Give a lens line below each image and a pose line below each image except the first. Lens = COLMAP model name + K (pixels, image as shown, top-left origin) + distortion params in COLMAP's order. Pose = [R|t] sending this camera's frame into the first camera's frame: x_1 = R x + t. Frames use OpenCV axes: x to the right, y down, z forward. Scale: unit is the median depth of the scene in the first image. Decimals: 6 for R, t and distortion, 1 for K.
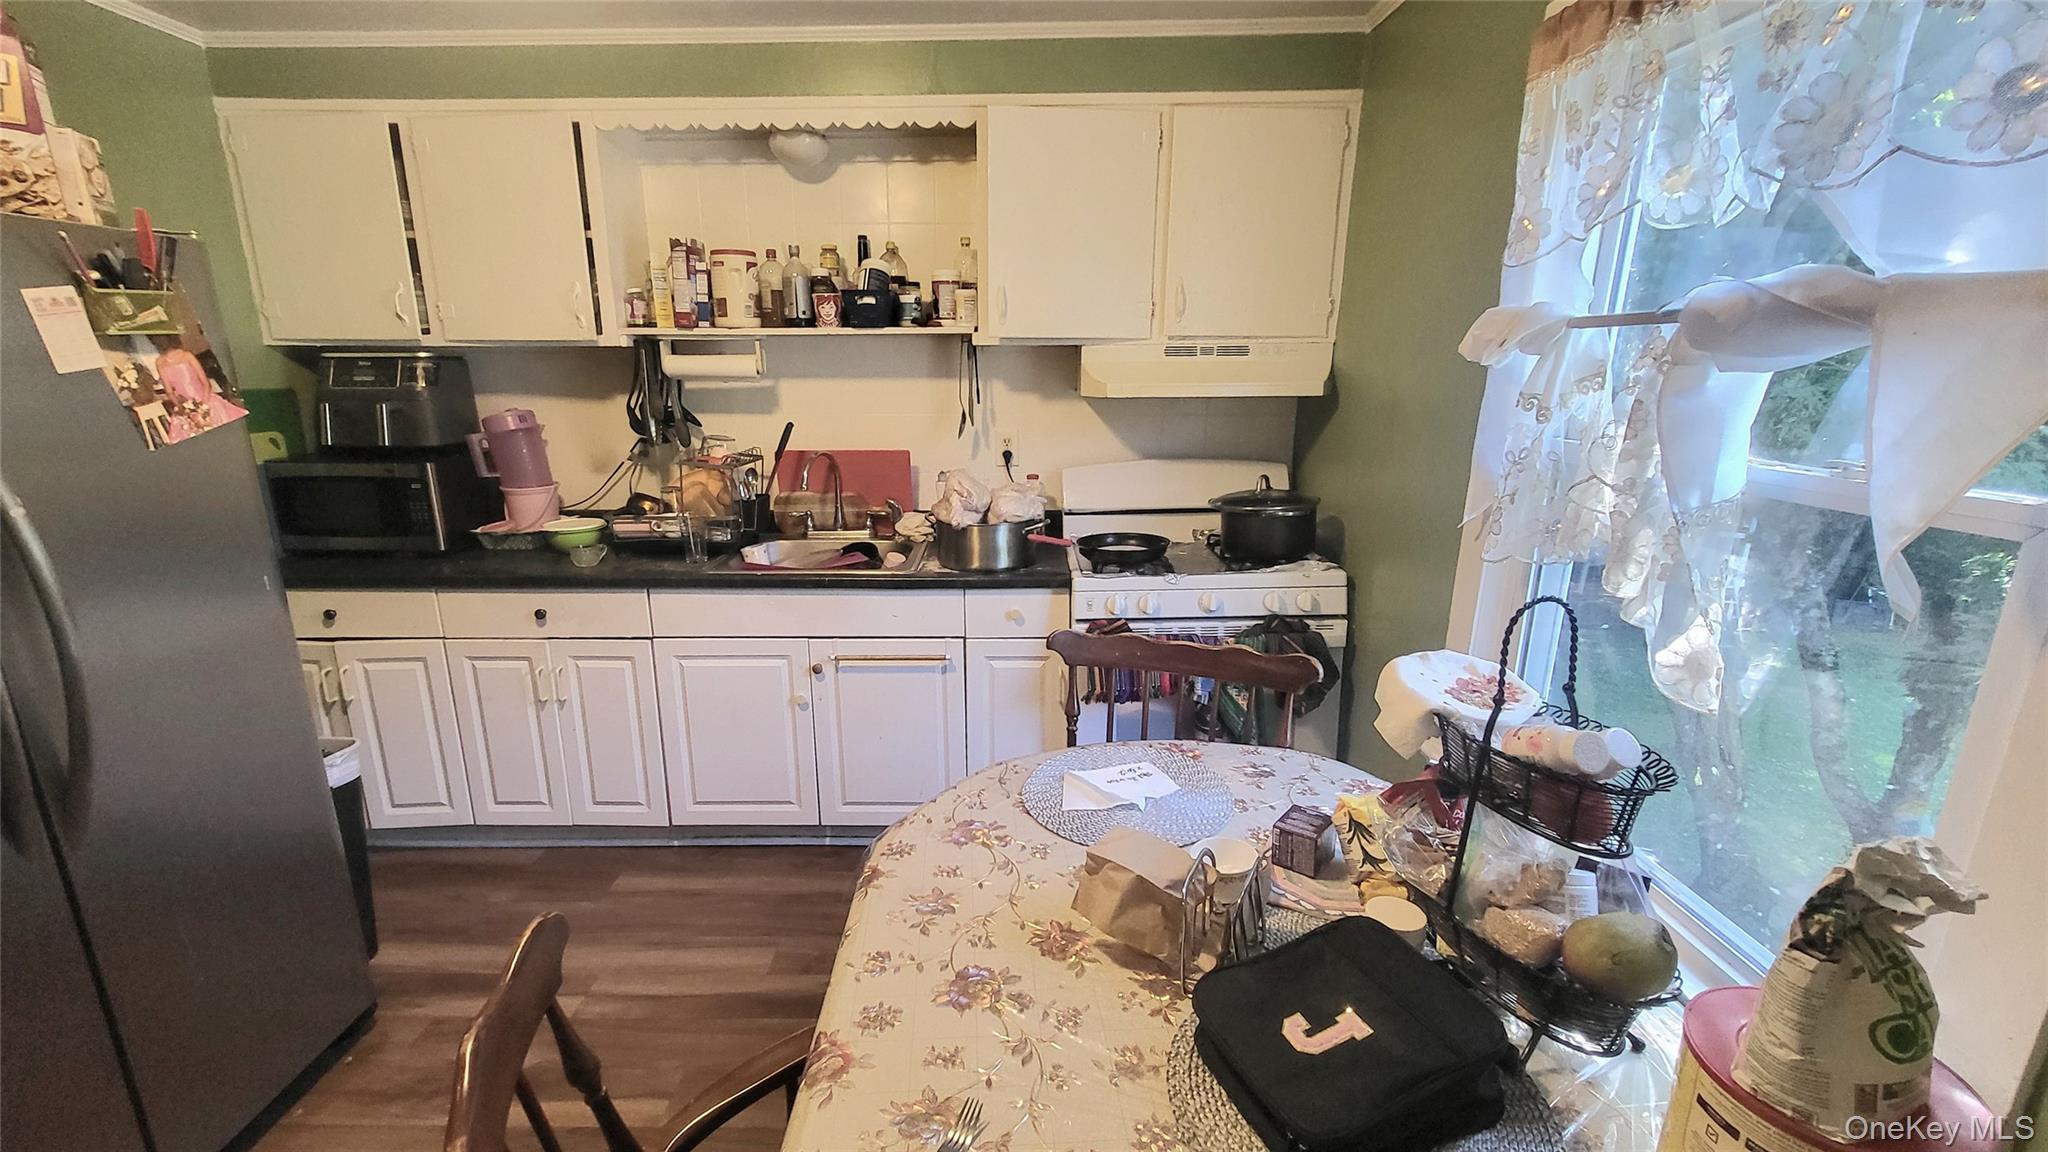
lens RADIAL K [[810.1, 0, 1016.3], [0, 810.1, 571.5], [0, 0, 1]] dist [0.002716, -0.001232]
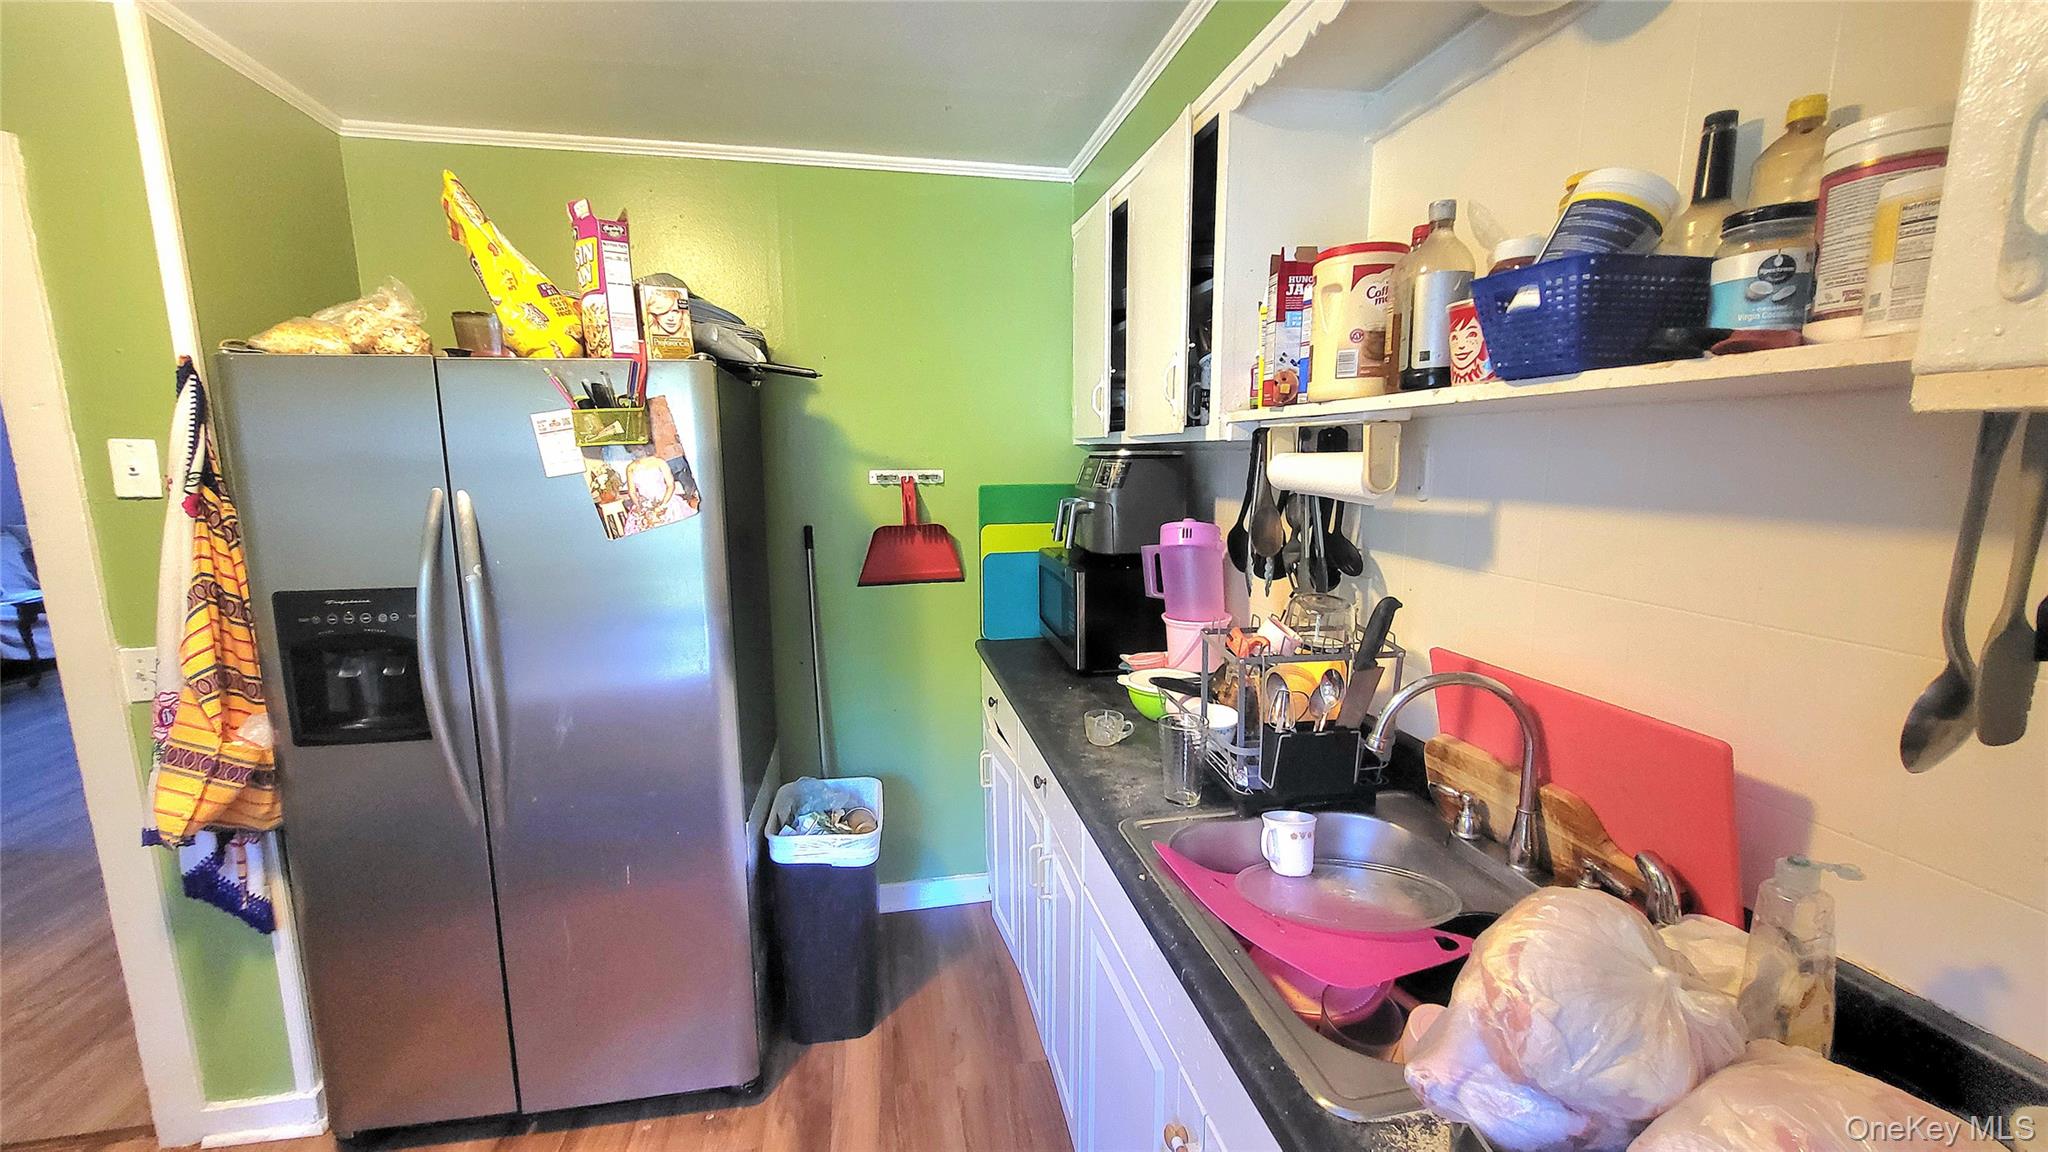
lens RADIAL K [[810.1, 0, 1027.1], [0, 810.1, 577.0], [0, 0, 1]] dist [0.002716, -0.001232]
pose [[0.197935, 0.148668, -0.968875, 0.126386], [-0.239575, 0.965791, 0.099251, -0.199818], [0.950487, 0.212473, 0.226781, 0.730111]]
